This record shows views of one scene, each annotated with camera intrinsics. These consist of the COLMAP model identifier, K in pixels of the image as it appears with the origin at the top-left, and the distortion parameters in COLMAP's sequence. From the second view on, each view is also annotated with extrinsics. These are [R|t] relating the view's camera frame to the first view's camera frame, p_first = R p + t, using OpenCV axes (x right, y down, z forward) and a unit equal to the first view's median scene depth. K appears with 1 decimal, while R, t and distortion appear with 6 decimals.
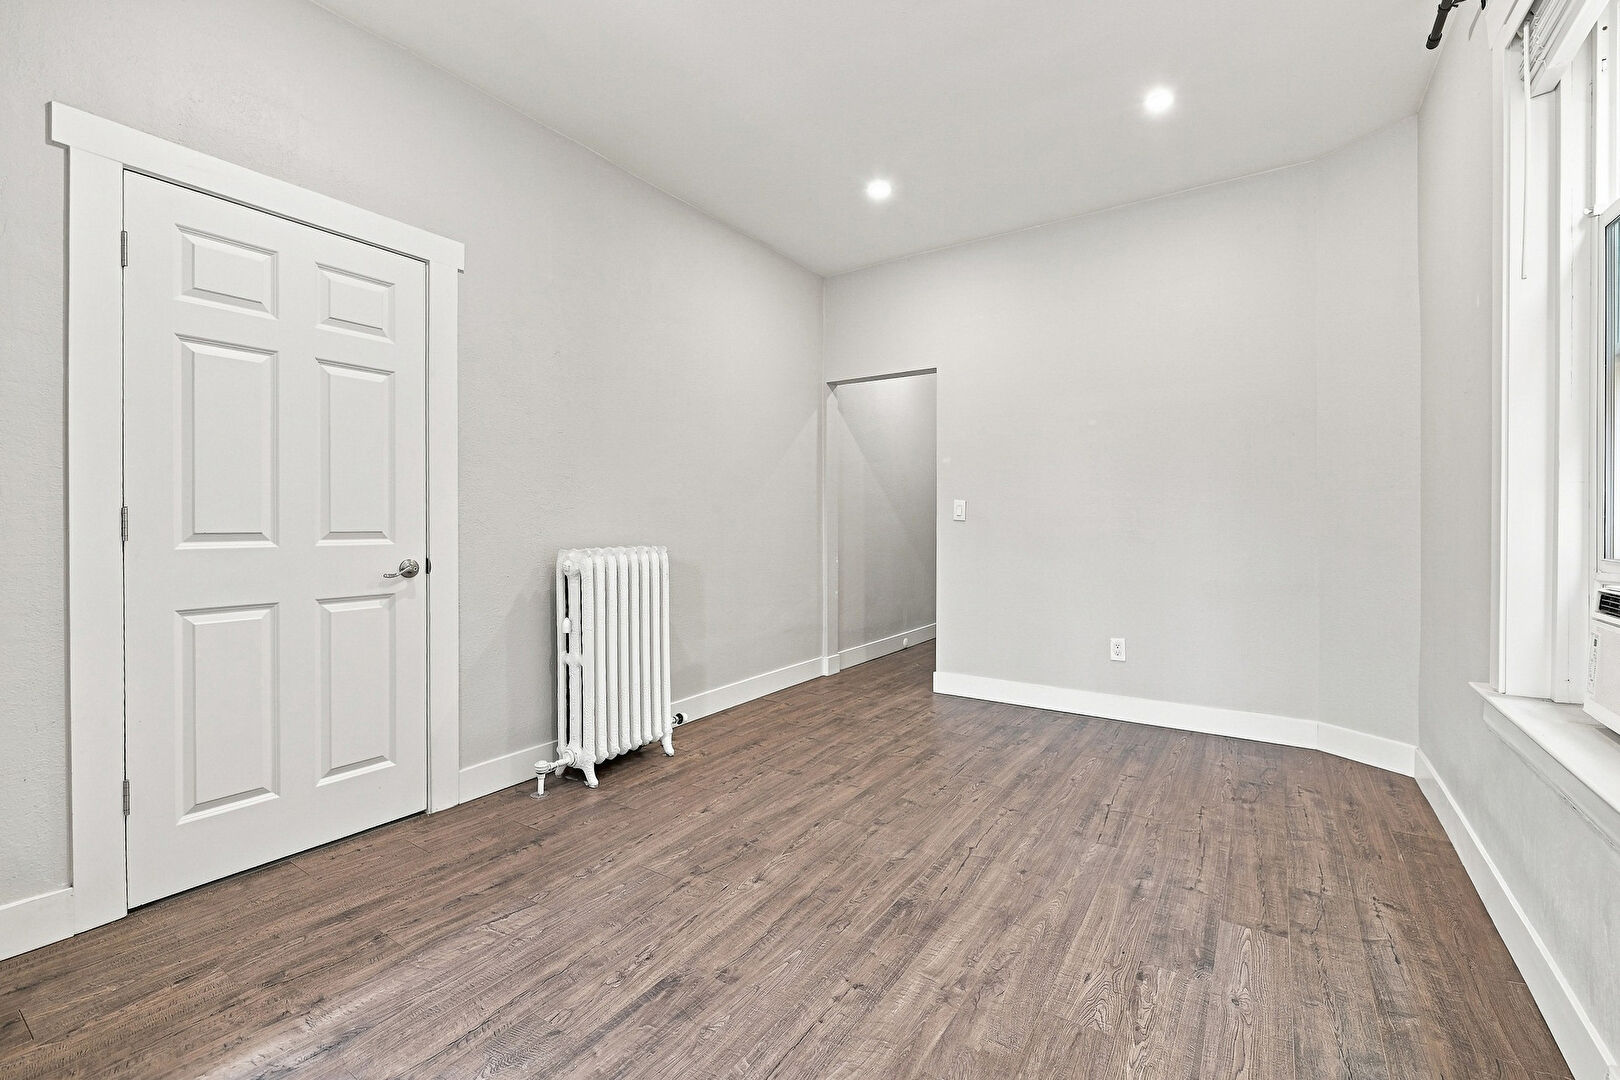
lens RADIAL K [[701.0, 0, 811.8], [0, 701.0, 520.8], [0, 0, 1]] dist [-0.002317, -0.000520]
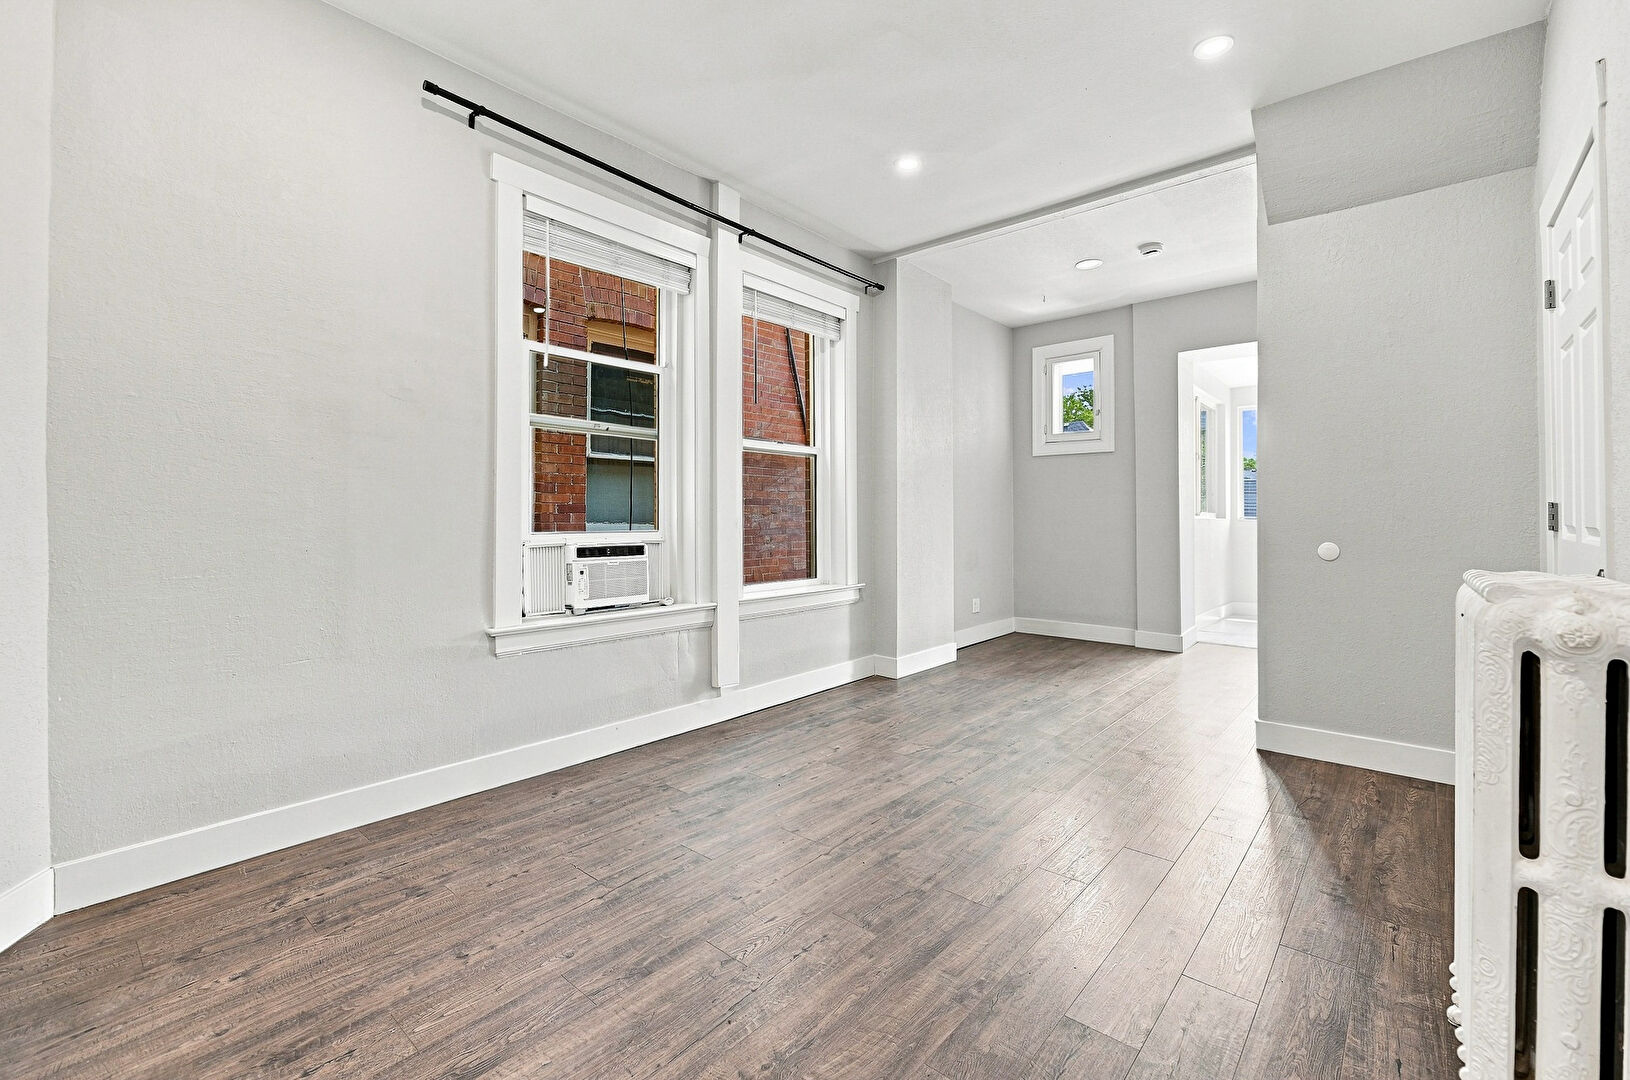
lens RADIAL K [[697.8, 0, 817.3], [0, 697.8, 518.3], [0, 0, 1]] dist [0.001907, -0.004068]
pose [[-0.991432, -0.002407, 0.130602, 0.118979], [-0.001448, 0.999971, 0.007434, 0.000272], [-0.130616, 0.007181, -0.991407, 1.977575]]
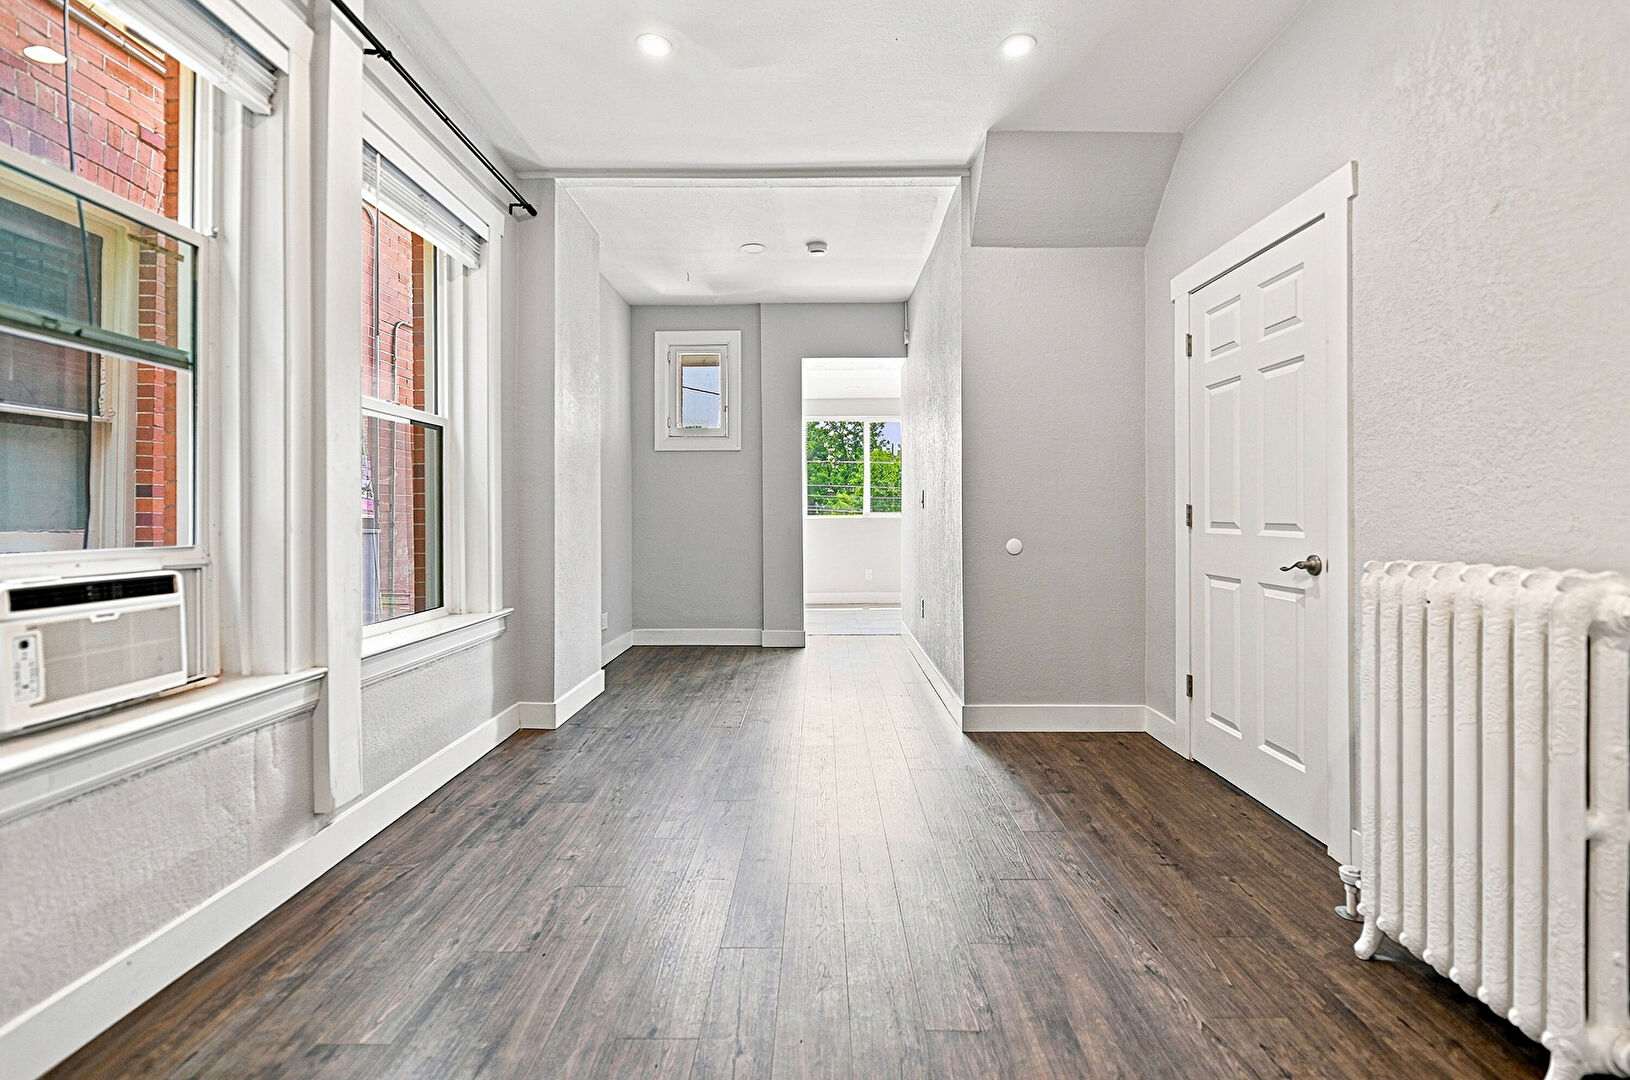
lens RADIAL K [[697.8, 0, 817.3], [0, 697.8, 518.3], [0, 0, 1]] dist [0.001907, -0.004068]
pose [[-0.837554, 0.001563, -0.546352, 0.507704], [-0.001856, 0.999982, 0.005707, 0.003267], [0.546351, 0.005794, -0.837536, 1.561180]]
